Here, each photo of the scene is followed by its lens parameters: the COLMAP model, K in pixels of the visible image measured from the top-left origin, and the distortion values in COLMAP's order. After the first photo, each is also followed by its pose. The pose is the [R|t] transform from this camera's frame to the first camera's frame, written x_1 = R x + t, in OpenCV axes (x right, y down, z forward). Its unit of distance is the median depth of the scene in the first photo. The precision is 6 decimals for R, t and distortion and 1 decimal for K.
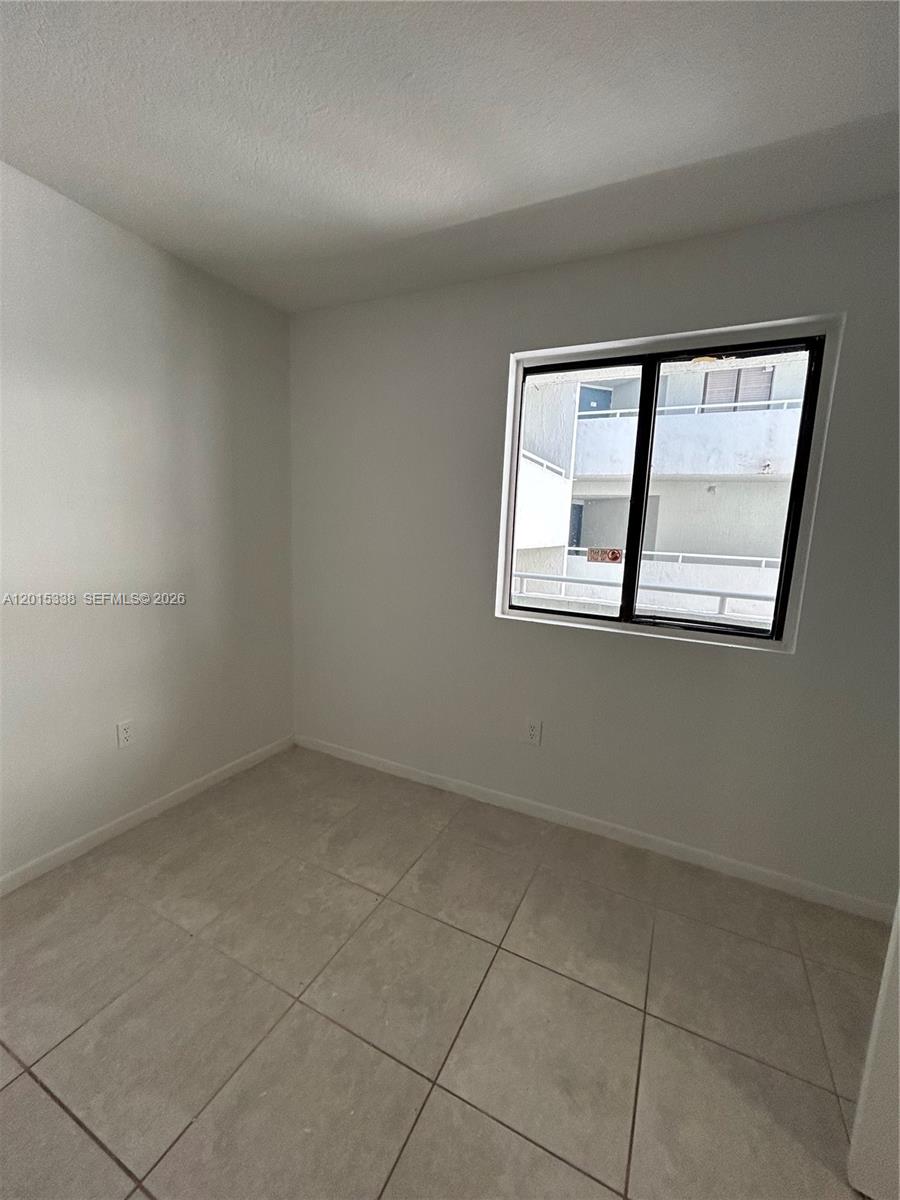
lens RADIAL K [[485.2, 0, 451.6], [0, 485.2, 597.6], [0, 0, 1]] dist [-0.000985, 0.000358]
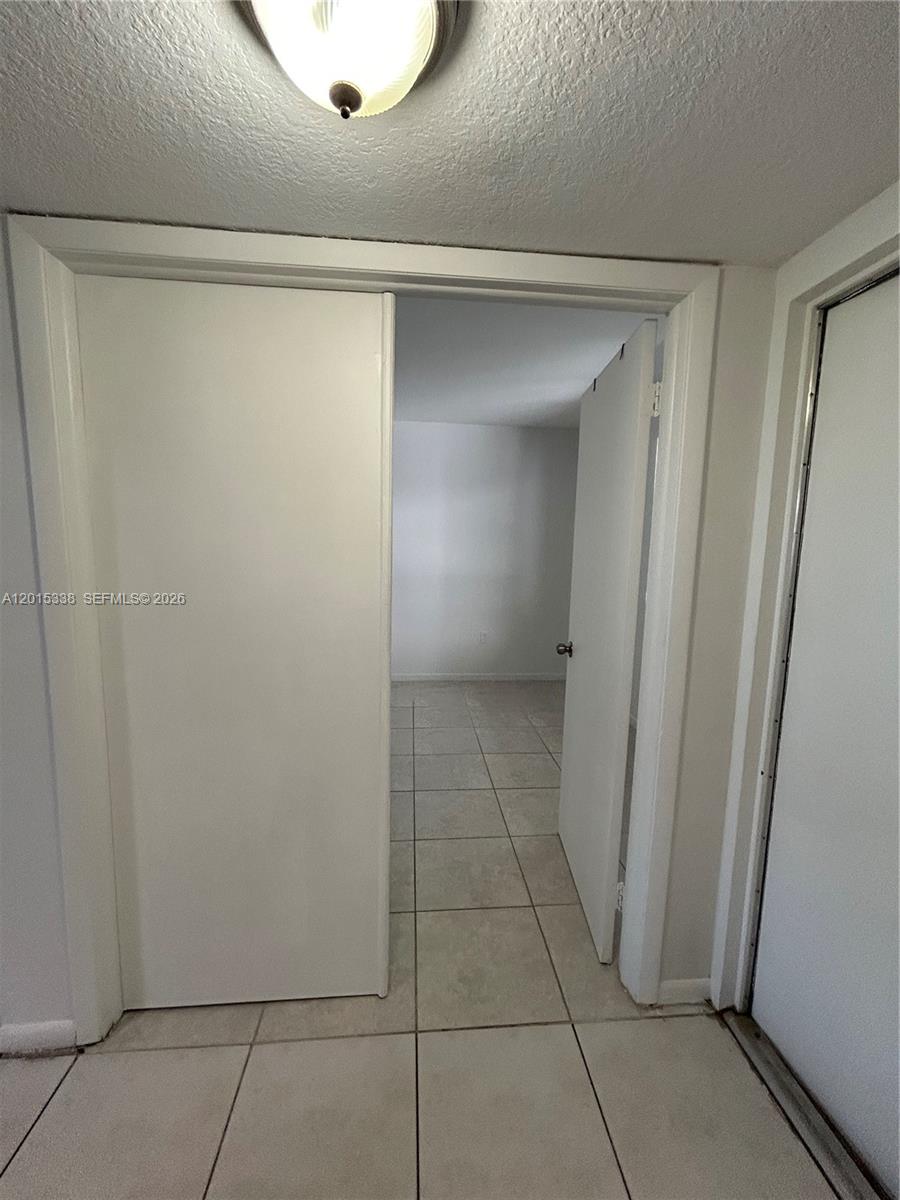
lens RADIAL K [[485.2, 0, 447.9], [0, 485.2, 599.0], [0, 0, 1]] dist [-0.000985, 0.000358]
pose [[0.516521, 0.083811, -0.852163, 1.573736], [-0.127348, 0.991650, 0.020340, 0.106369], [0.846752, 0.098015, 0.522881, -0.477884]]
